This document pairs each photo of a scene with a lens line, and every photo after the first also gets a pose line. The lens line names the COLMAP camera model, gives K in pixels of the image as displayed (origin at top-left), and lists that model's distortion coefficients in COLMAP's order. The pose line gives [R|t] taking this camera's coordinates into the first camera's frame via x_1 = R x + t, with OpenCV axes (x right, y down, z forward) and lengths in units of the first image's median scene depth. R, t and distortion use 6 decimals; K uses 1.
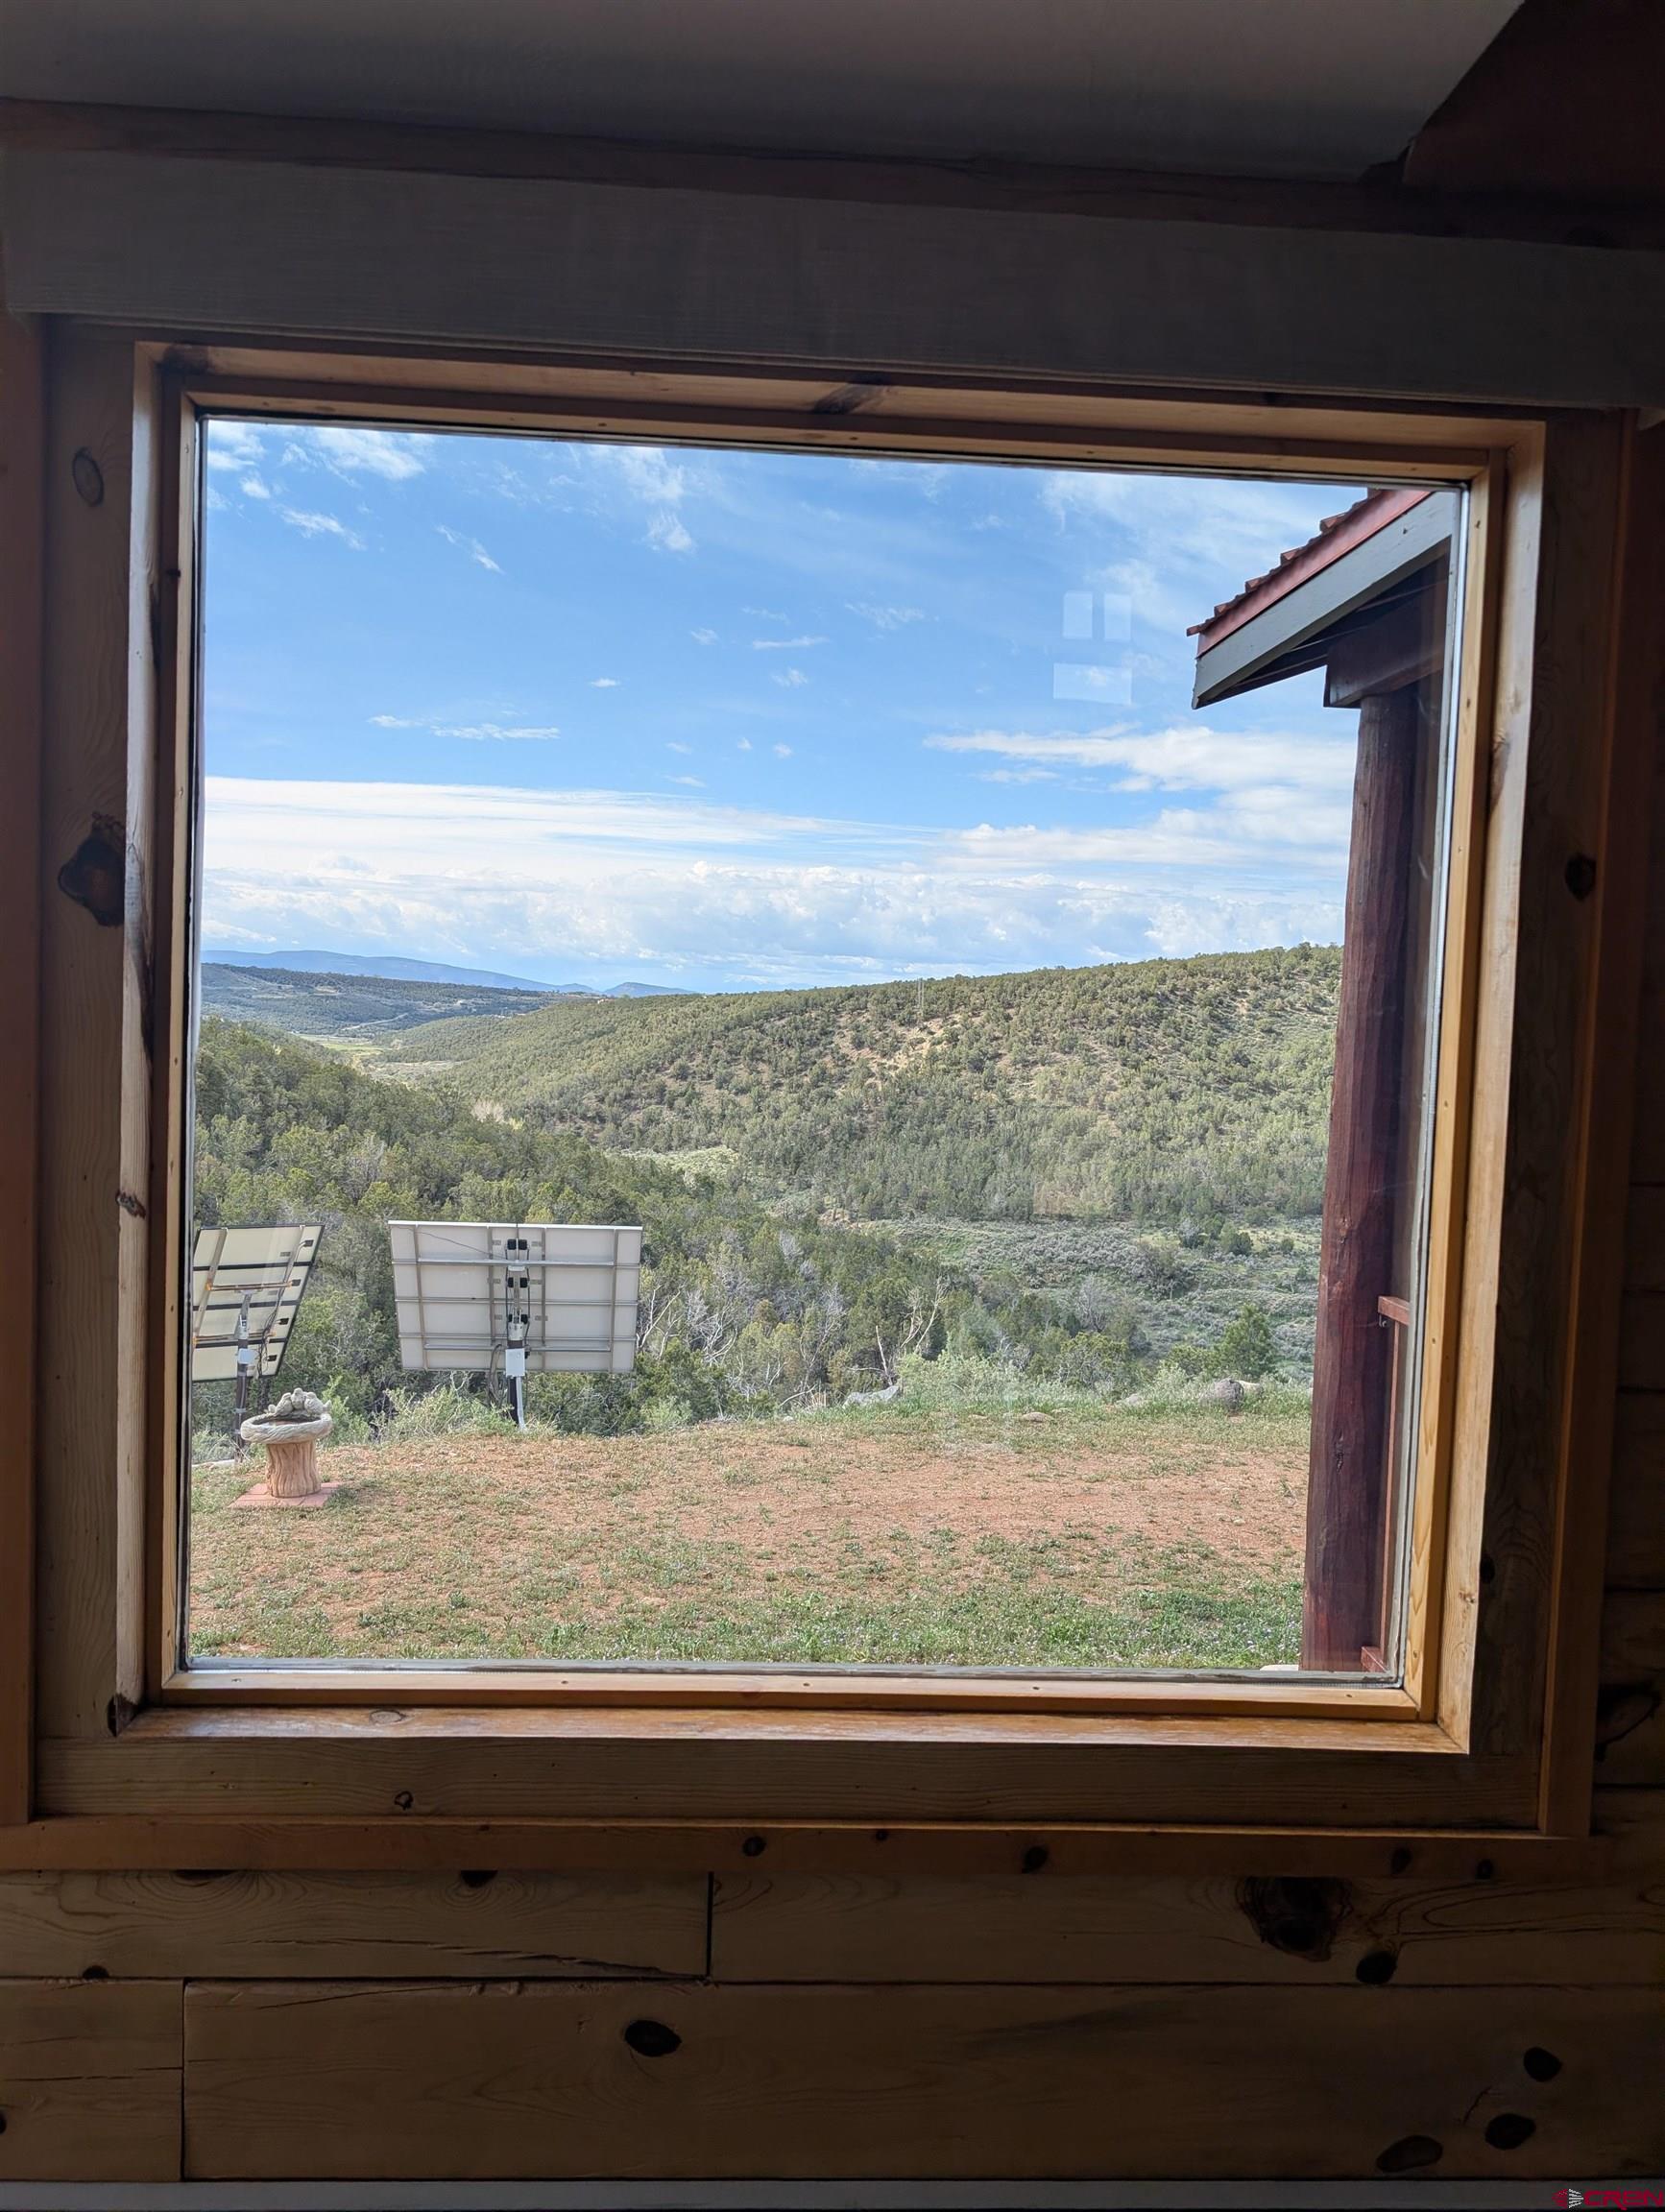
lens RADIAL K [[1592.4, 0, 843.9], [0, 1592.4, 1096.6], [0, 0, 1]] dist [0.040386, -0.002234]
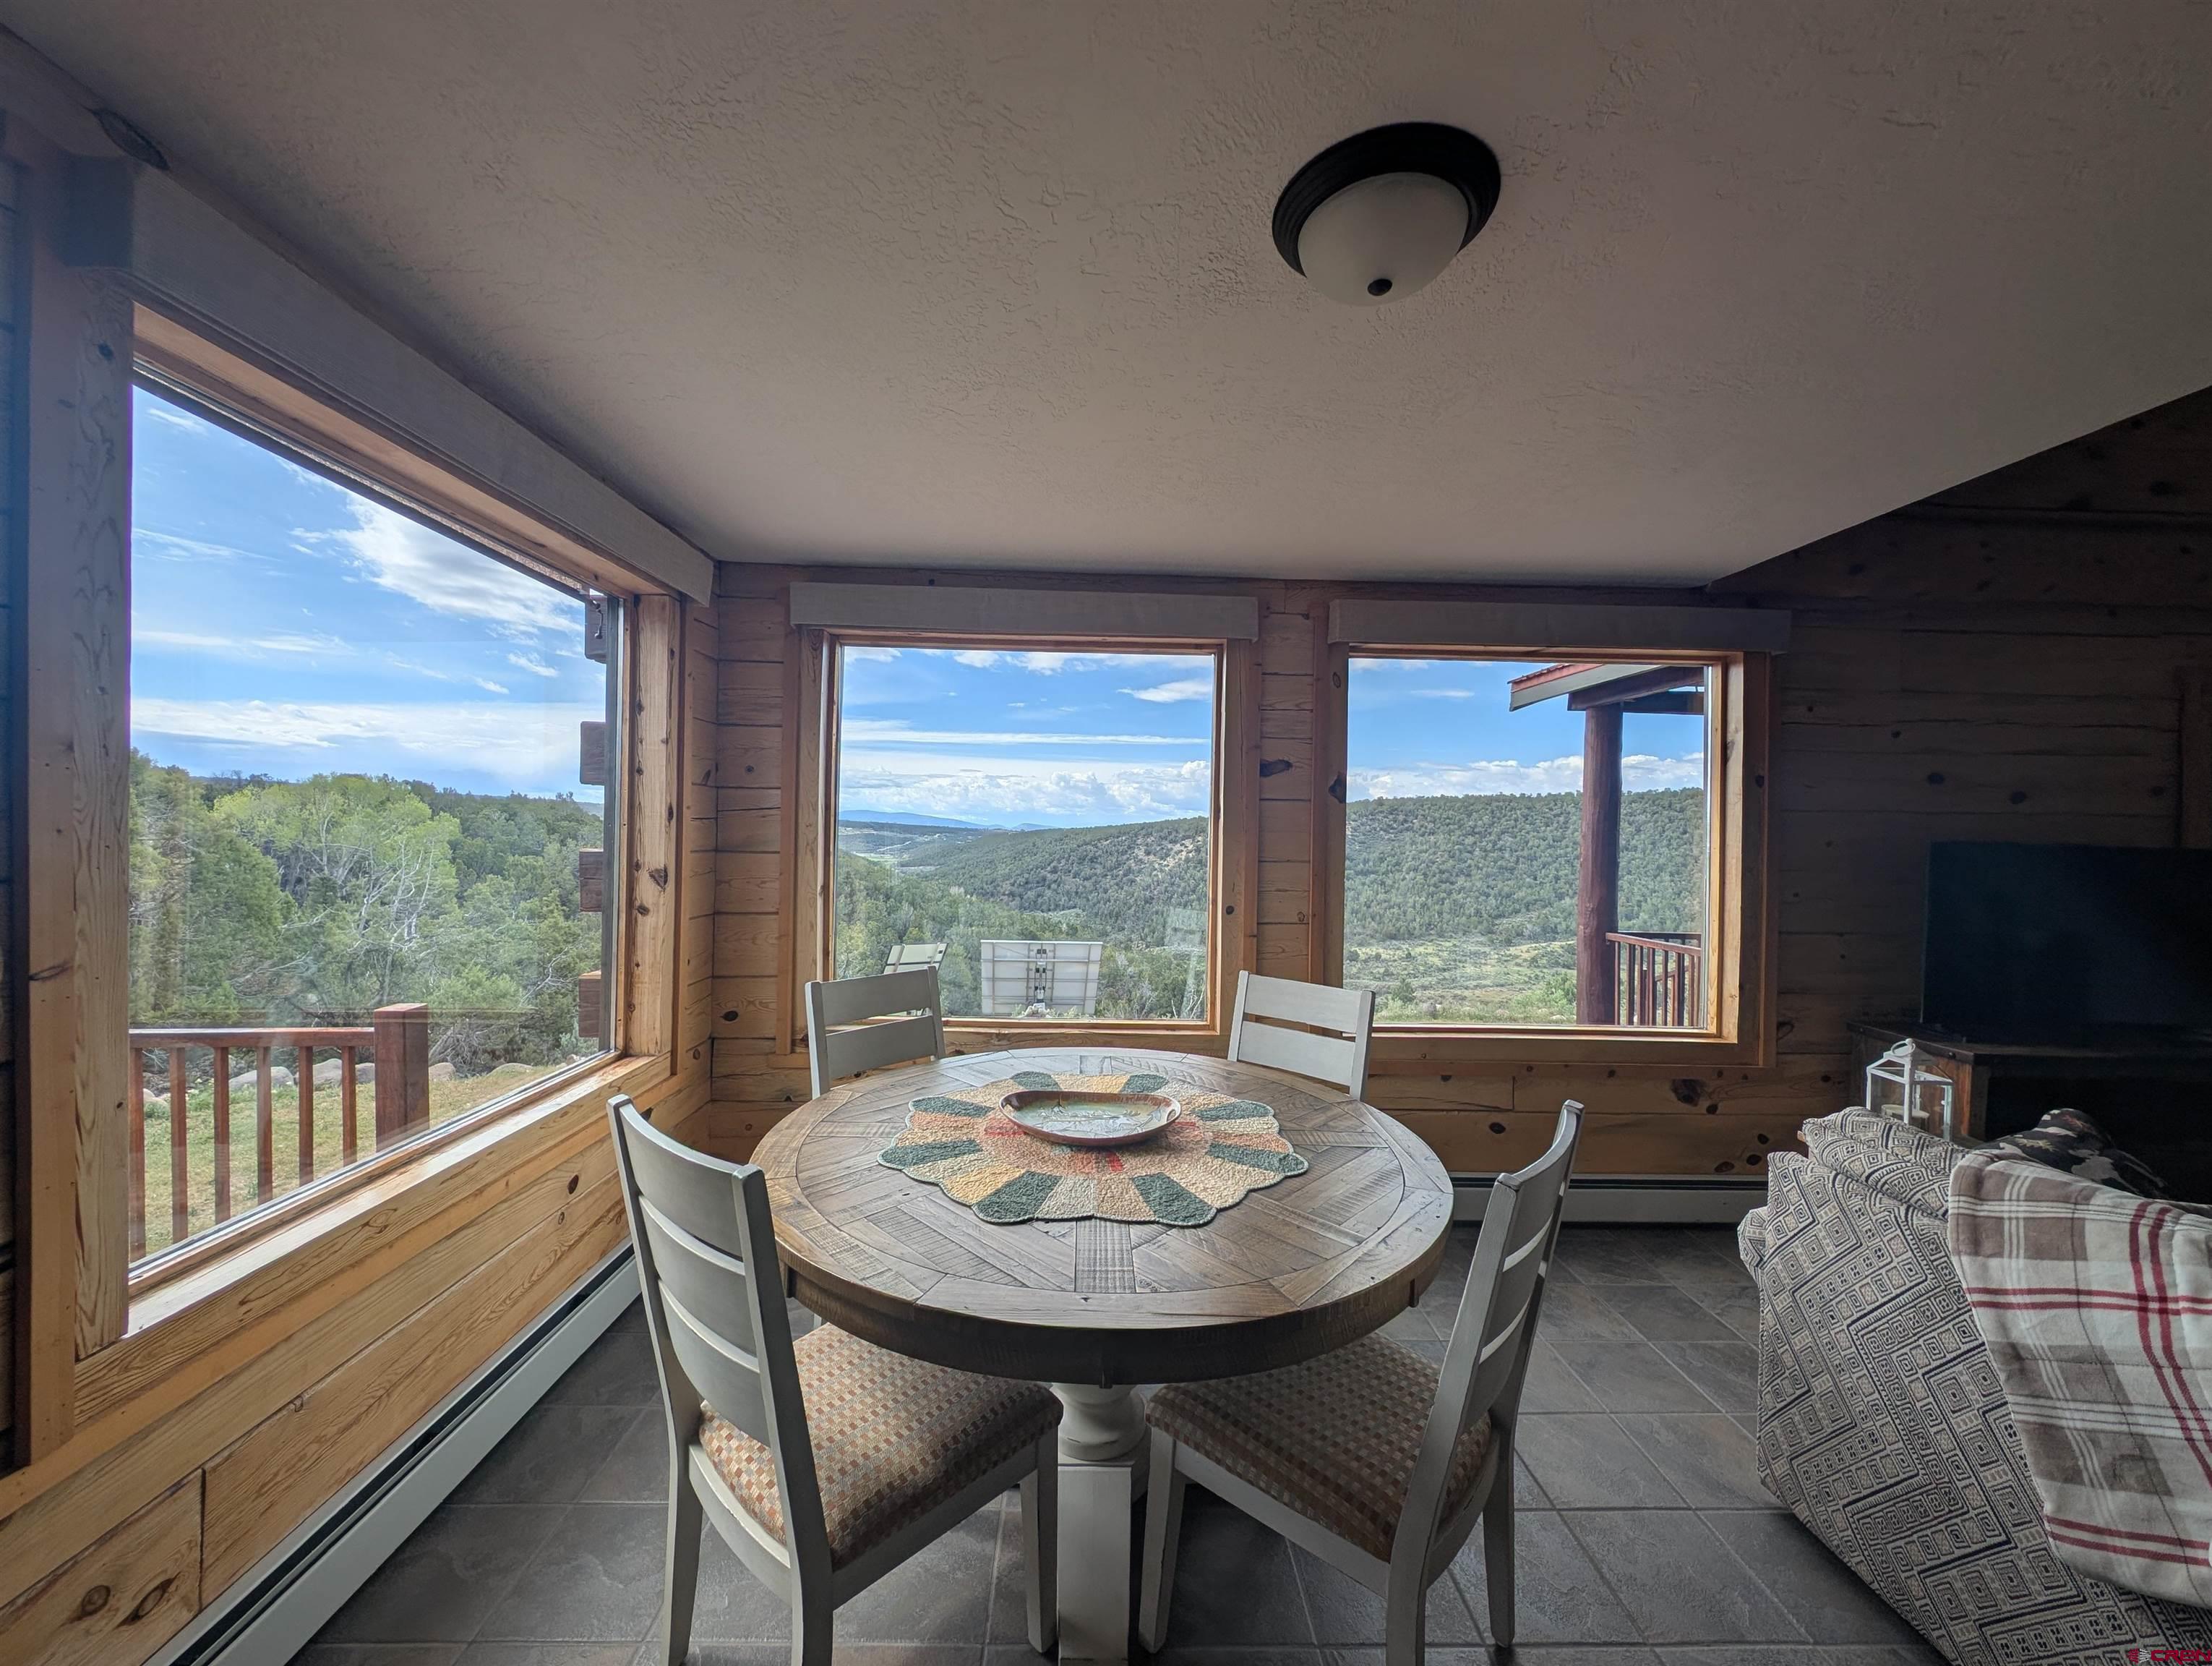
lens RADIAL K [[833.4, 0, 1099.7], [0, 833.4, 826.3], [0, 0, 1]] dist [-0.001965, -0.000274]
pose [[0.998665, -0.020565, -0.047376, -0.818681], [0.017394, 0.997641, -0.066406, 0.053883], [0.048630, 0.065494, 0.996667, -0.783891]]
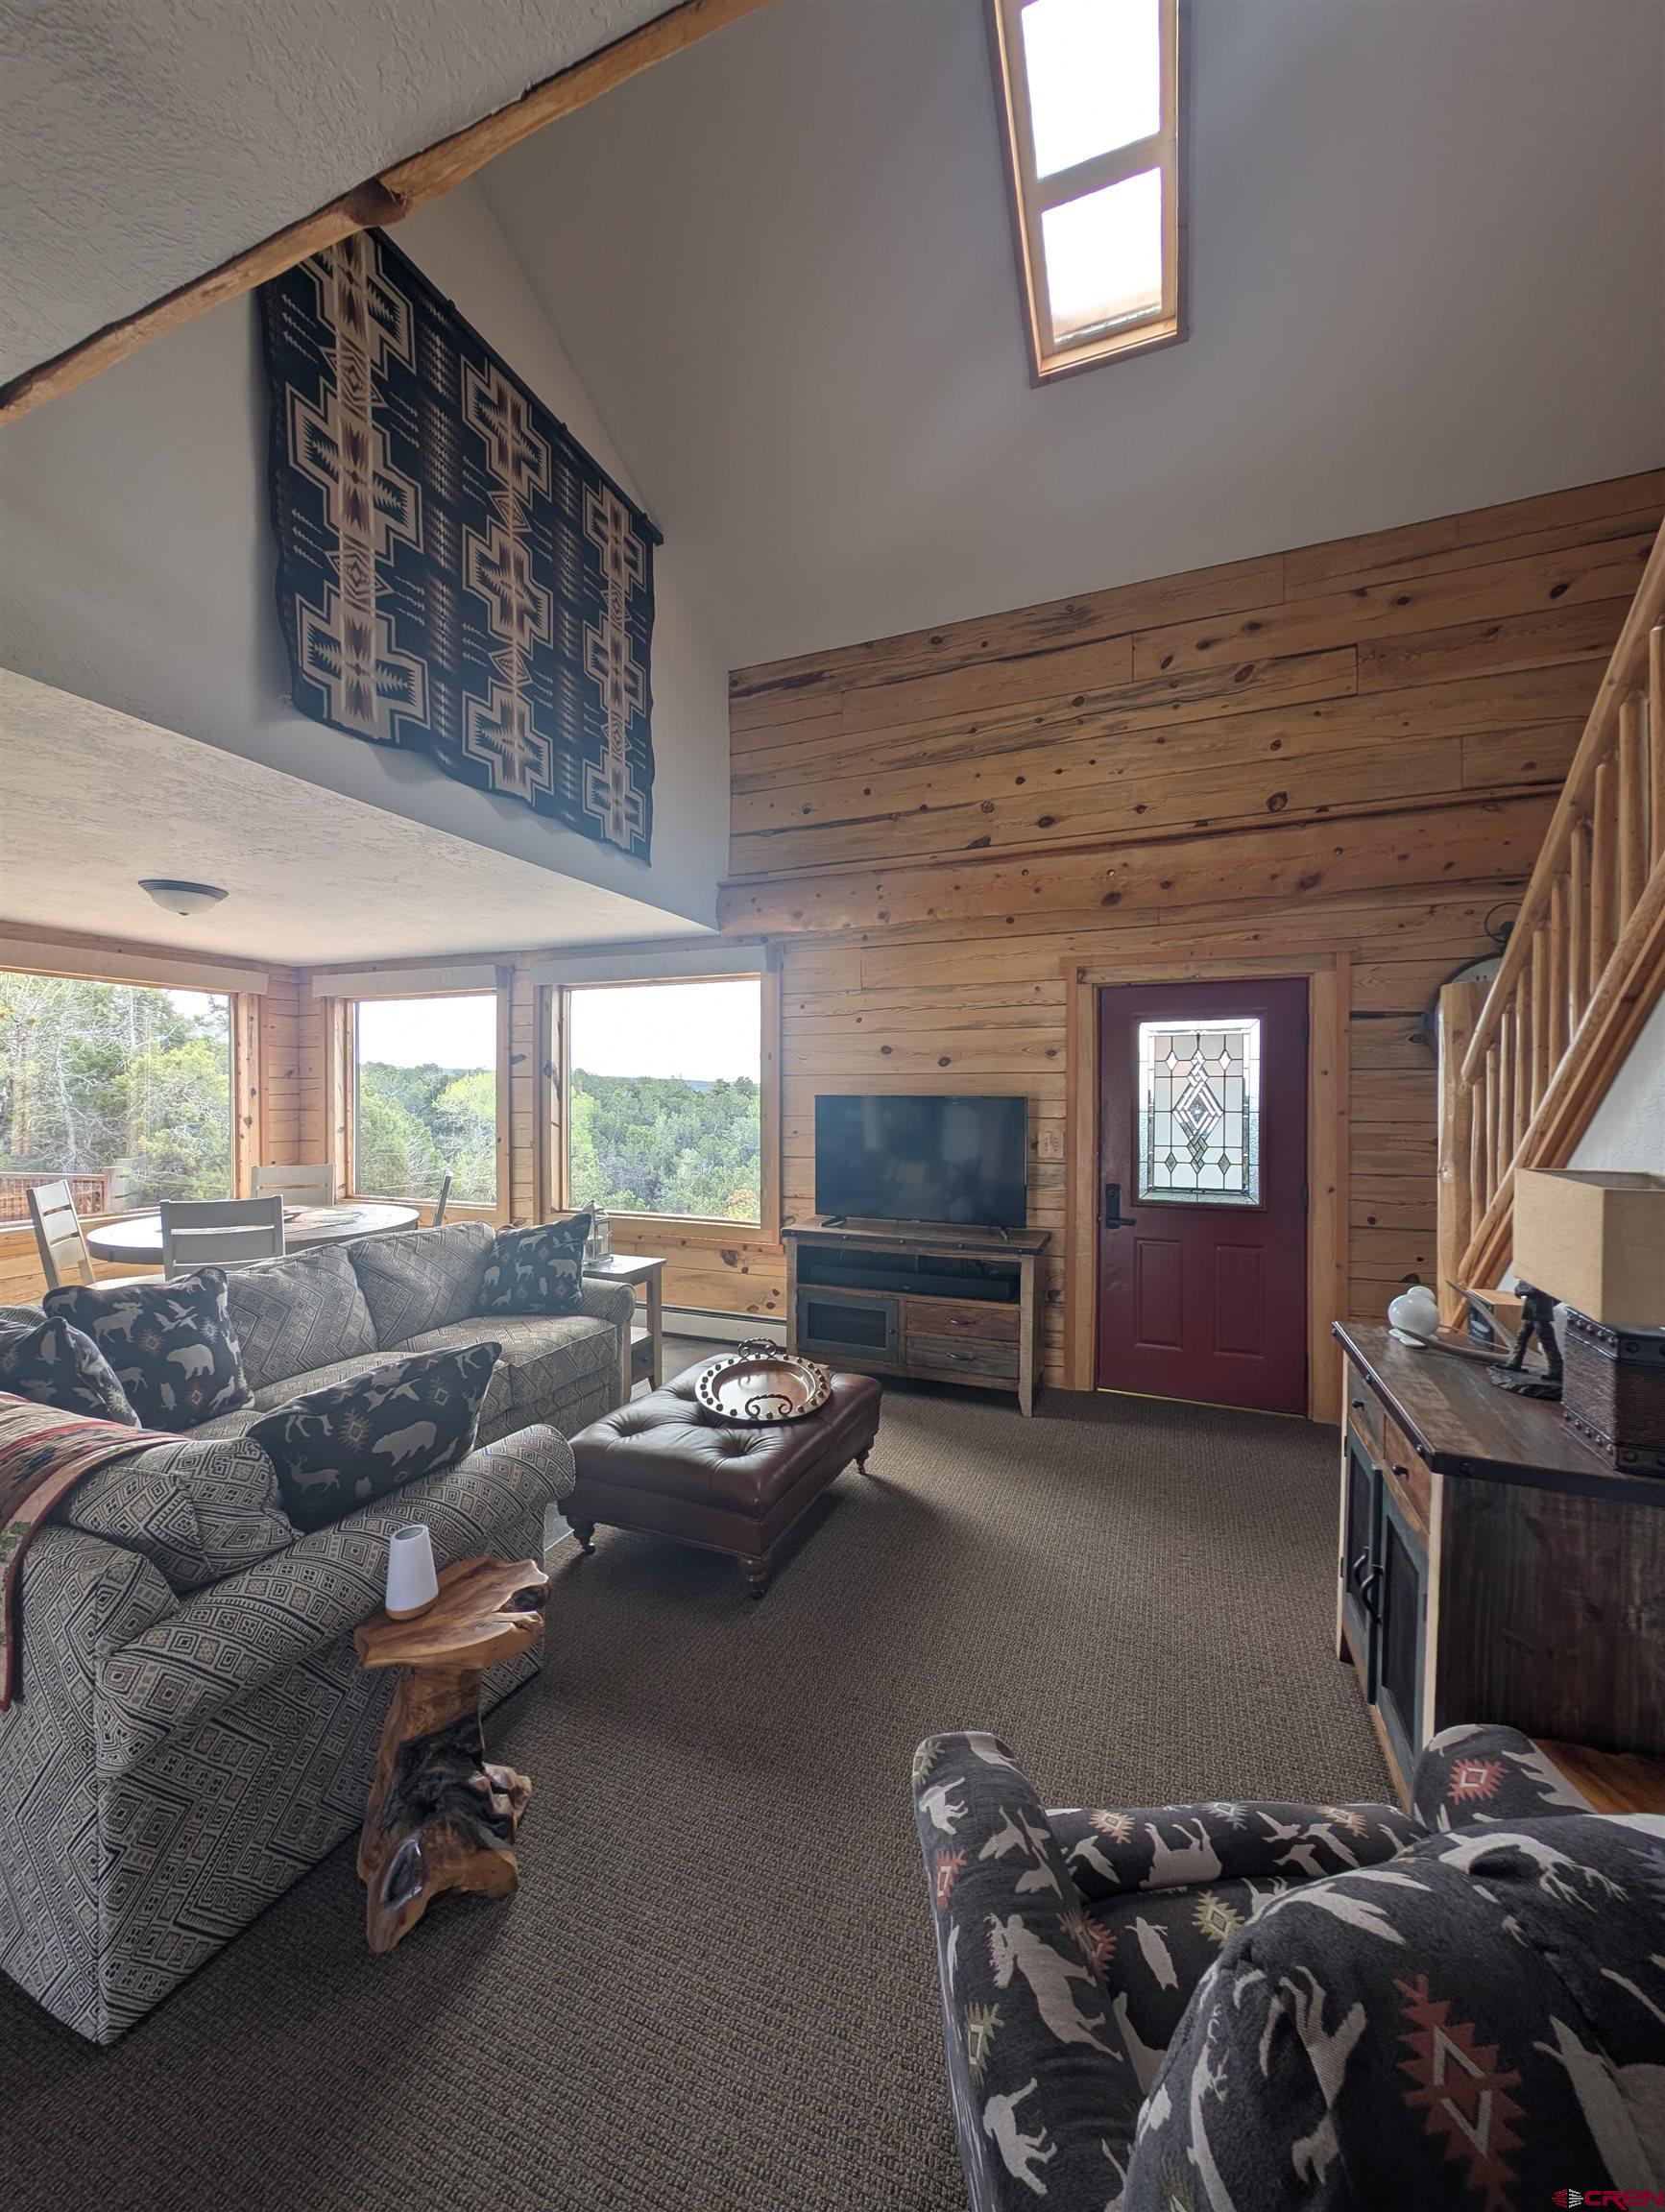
lens RADIAL K [[833.4, 0, 837.9], [0, 833.4, 1108.0], [0, 0, 1]] dist [-0.001965, -0.000274]
pose [[0.900034, -0.031107, -0.434707, 1.733882], [0.006647, 0.998313, -0.057677, 0.179783], [0.435768, 0.049022, 0.898723, -1.244327]]
